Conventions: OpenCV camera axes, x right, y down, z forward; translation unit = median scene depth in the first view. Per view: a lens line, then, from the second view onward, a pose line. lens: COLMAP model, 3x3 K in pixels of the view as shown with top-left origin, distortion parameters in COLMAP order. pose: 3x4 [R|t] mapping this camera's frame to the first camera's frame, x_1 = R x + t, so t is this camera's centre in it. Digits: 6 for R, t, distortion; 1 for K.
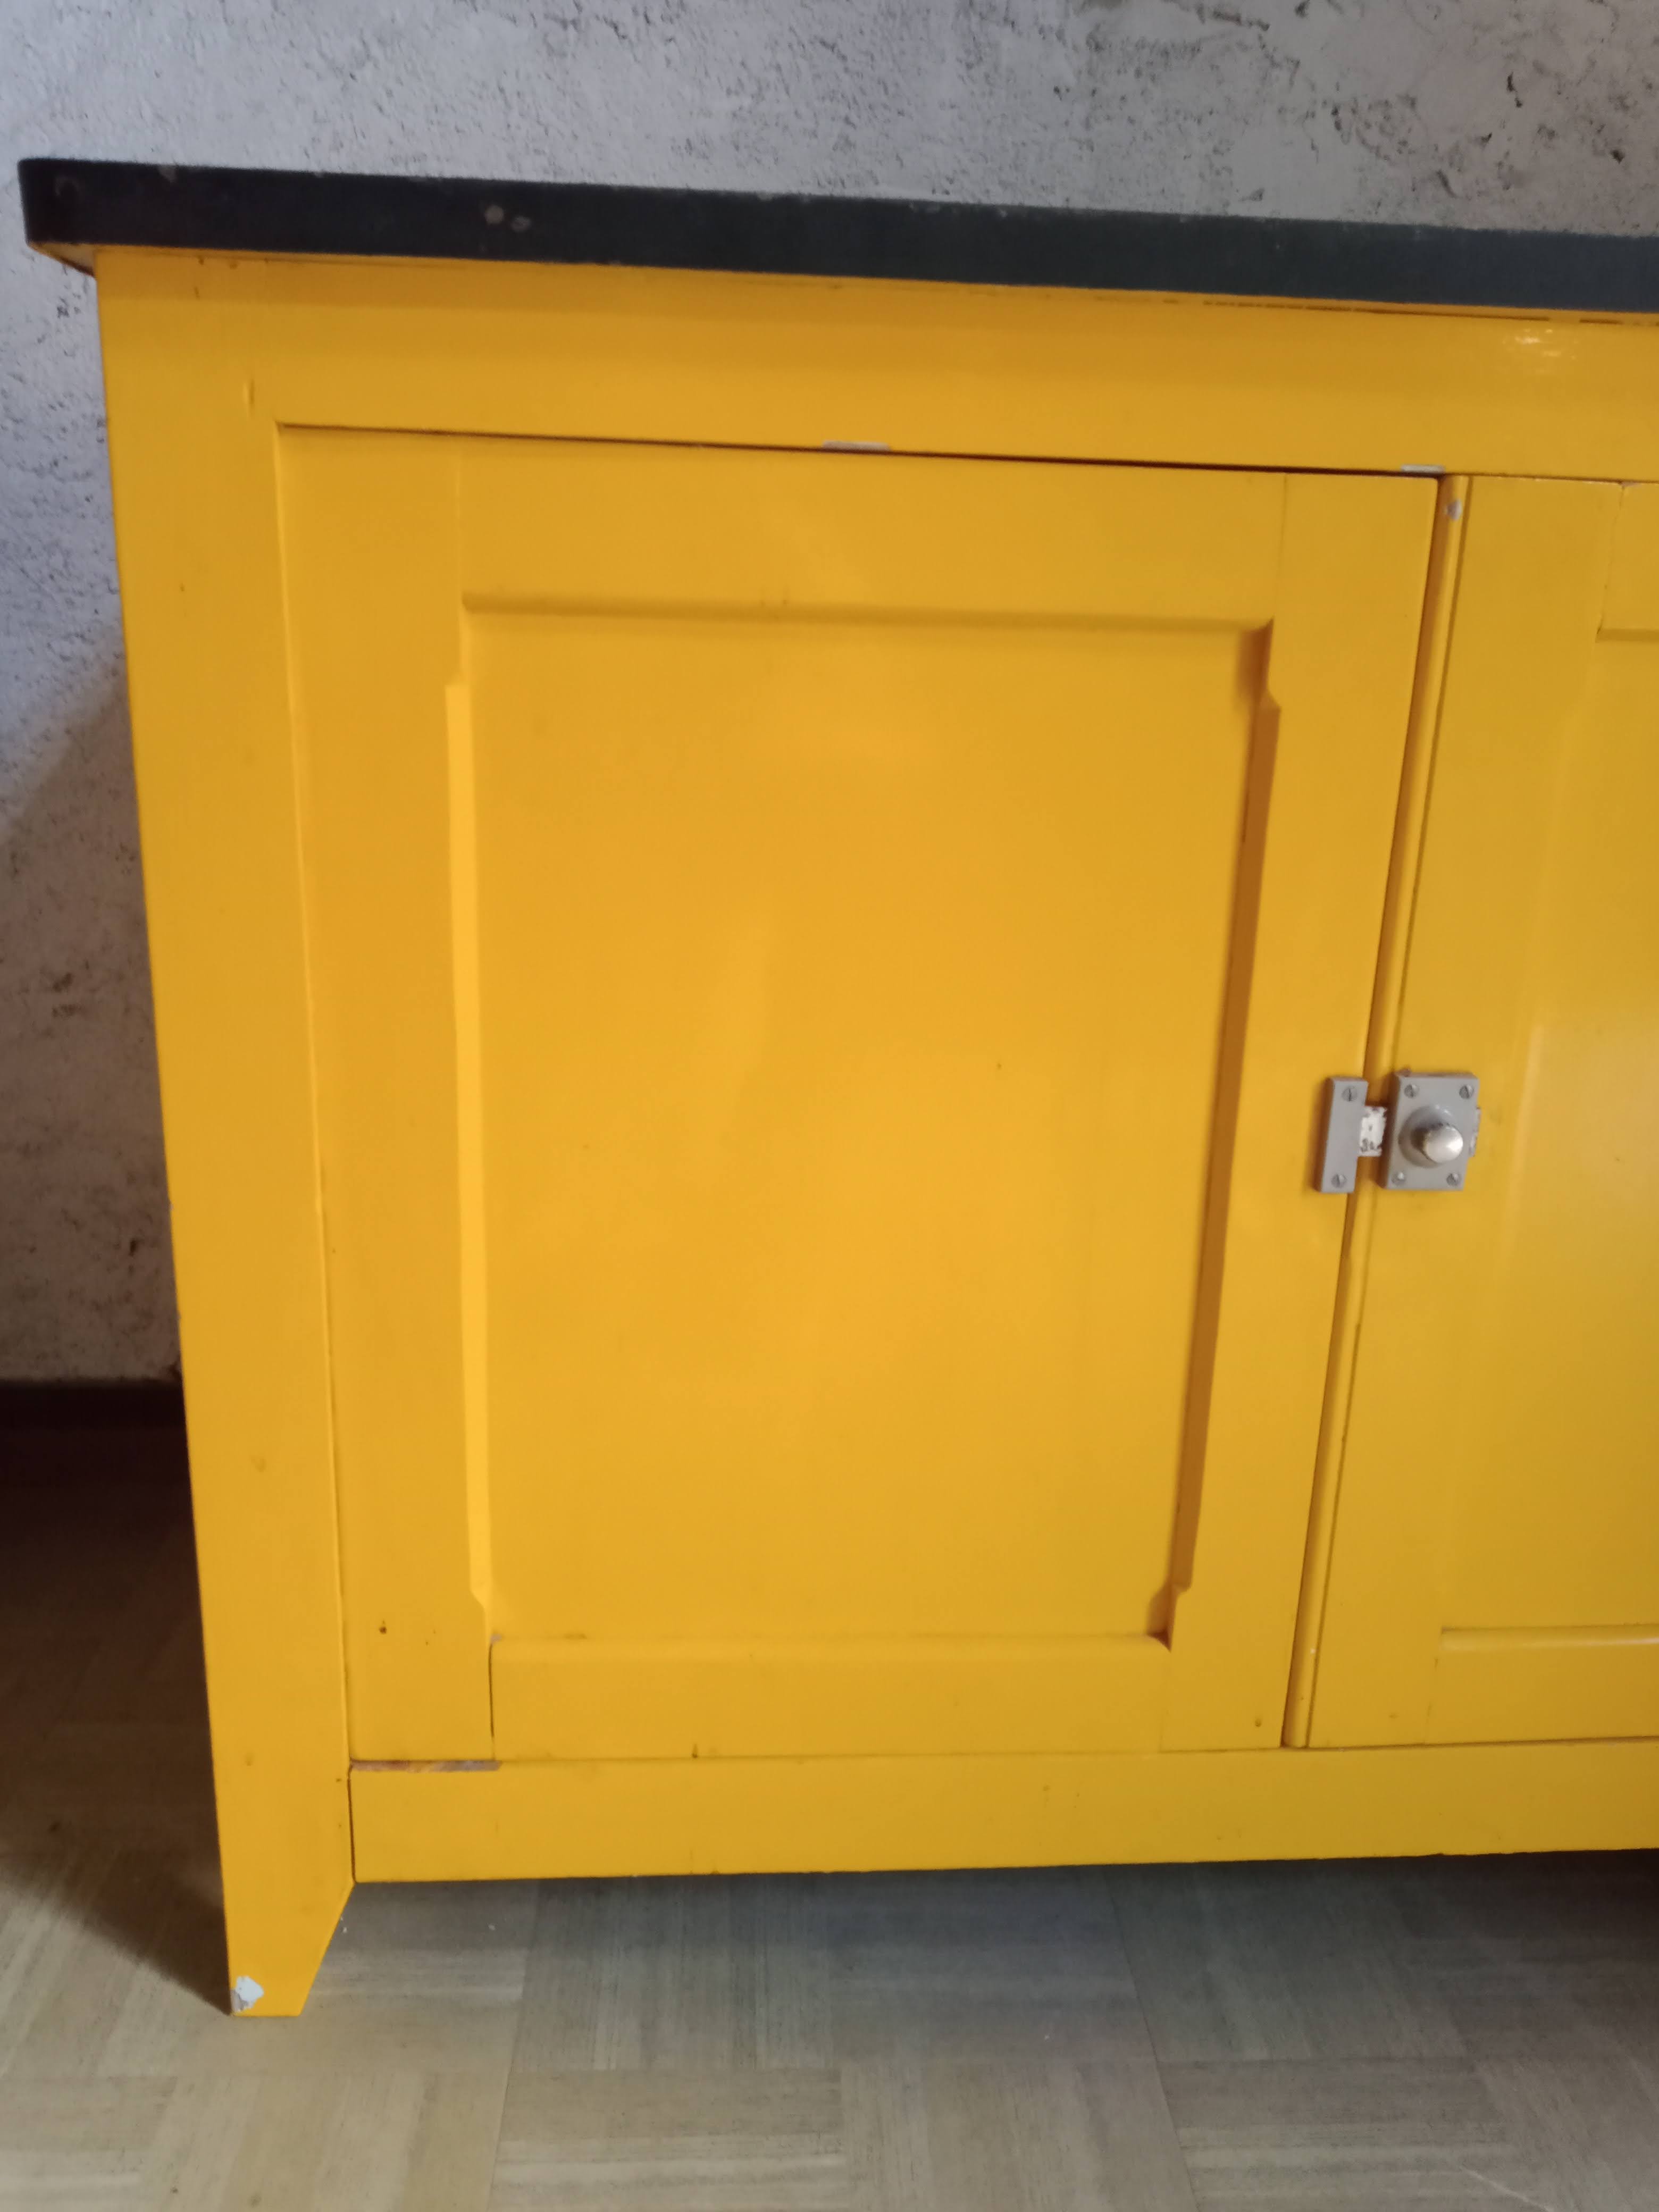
lens RADIAL K [[1702.4, 0, 843.8], [0, 1702.4, 1101.6], [0, 0, 1]] dist [0.008498, -0.010026]
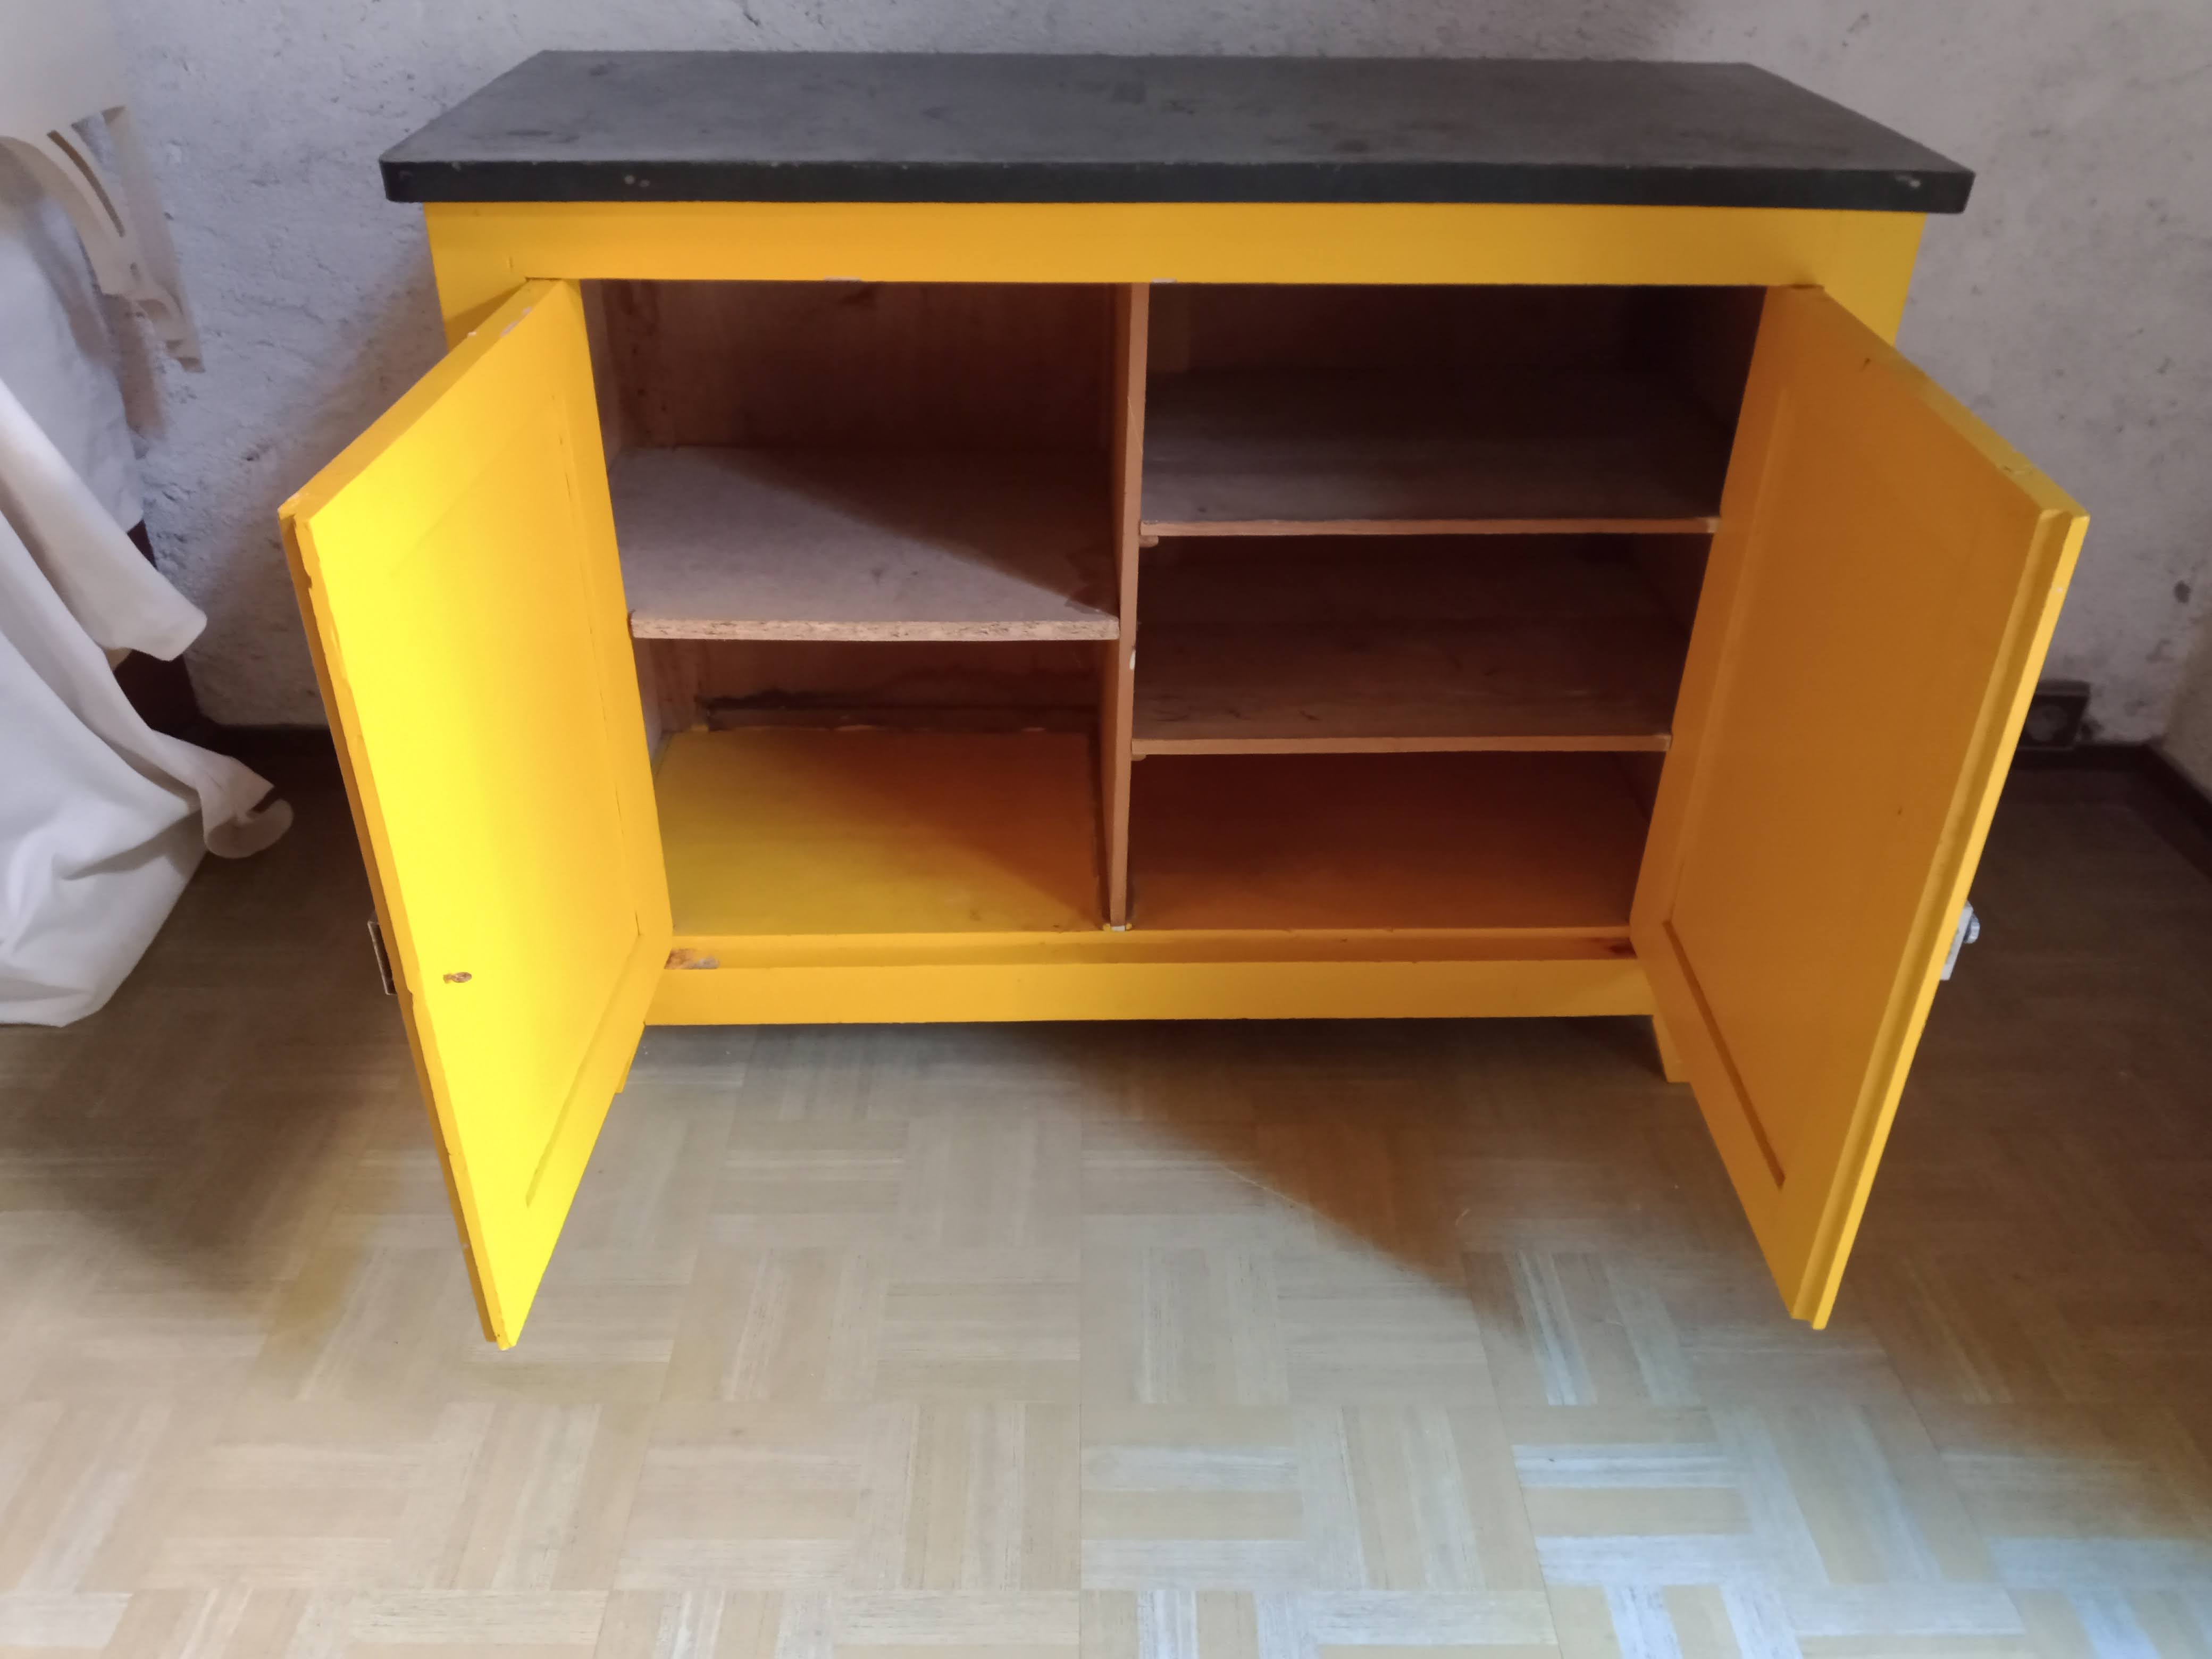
lens RADIAL K [[1702.4, 0, 1104.0], [0, 1702.4, 811.1], [0, 0, 1]] dist [0.008498, -0.010026]
pose [[0.998842, 0.007156, -0.047573, 0.298860], [0.005667, 0.964490, 0.264057, -0.252916], [0.047773, -0.264021, 0.963333, -0.700323]]
